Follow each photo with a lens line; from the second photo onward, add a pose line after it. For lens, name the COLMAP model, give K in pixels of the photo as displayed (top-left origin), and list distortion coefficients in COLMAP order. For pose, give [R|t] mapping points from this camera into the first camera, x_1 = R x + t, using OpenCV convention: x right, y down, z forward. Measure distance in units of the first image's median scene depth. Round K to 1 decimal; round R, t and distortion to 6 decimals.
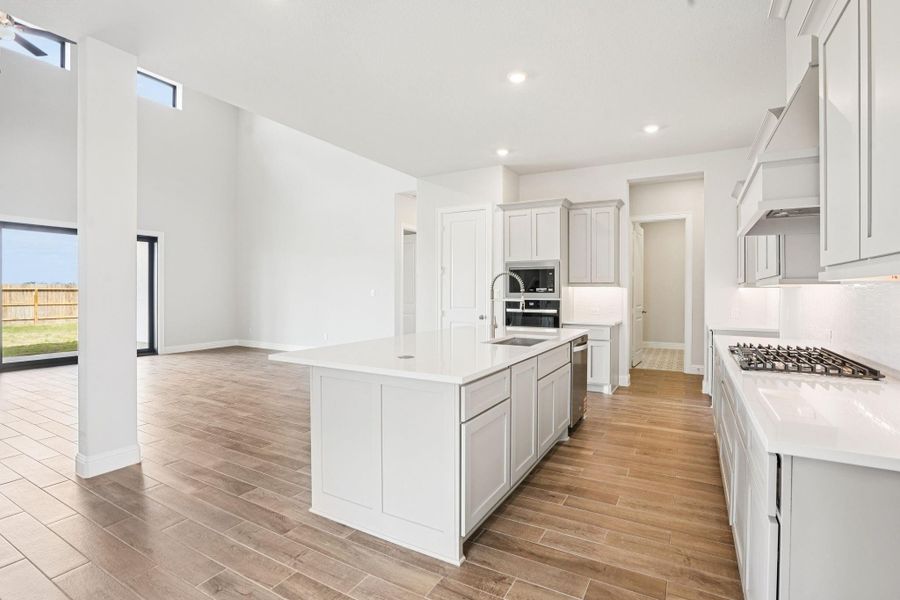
lens RADIAL K [[430.3, 0, 450.0], [0, 430.3, 300.0], [0, 0, 1]] dist [-0.066190, 0.028533]
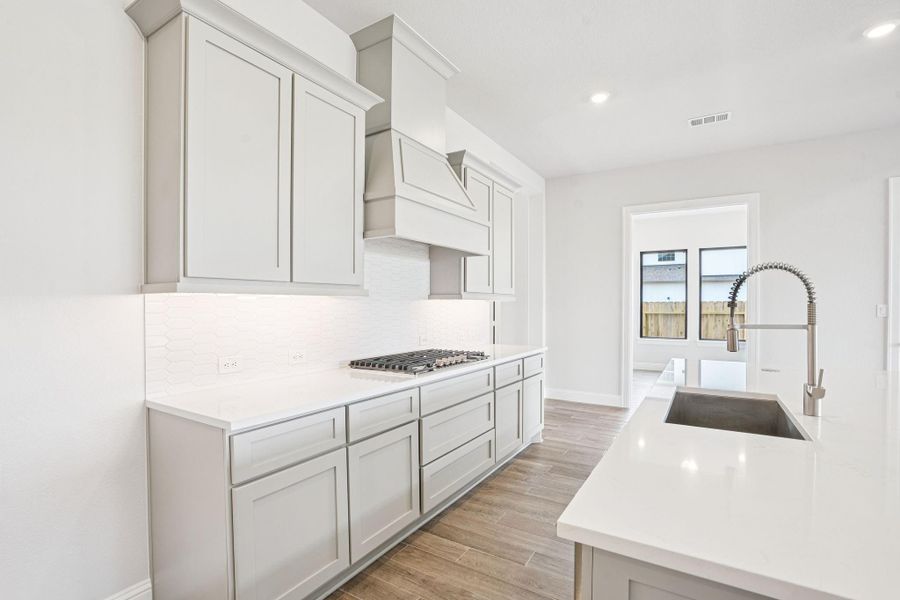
lens RADIAL K [[424.7, 0, 450.0], [0, 424.7, 300.0], [0, 0, 1]] dist [0.000825, 0.000239]
pose [[-0.999051, -0.004082, 0.043374, 0.303481], [-0.003446, 0.999885, 0.014735, -0.024241], [-0.043429, 0.014572, -0.998950, 0.990696]]
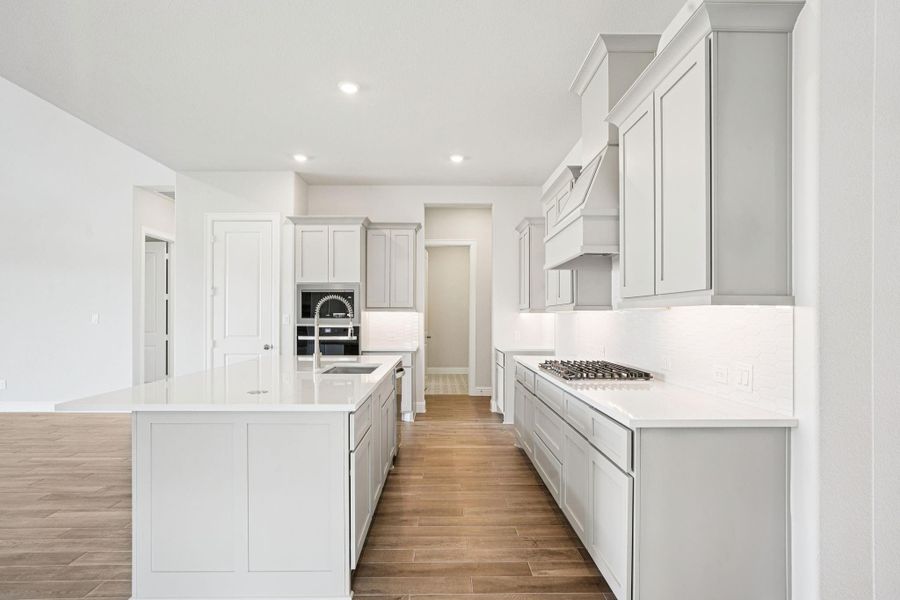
lens RADIAL K [[501.2, 0, 449.5], [0, 501.2, 330.1], [0, 0, 1]] dist [-0.032241, 0.000739]
pose [[0.861463, -0.015354, 0.507589, -0.134410], [0.011309, 0.999875, 0.011052, -0.000545], [-0.507695, -0.003780, 0.861529, -0.036892]]
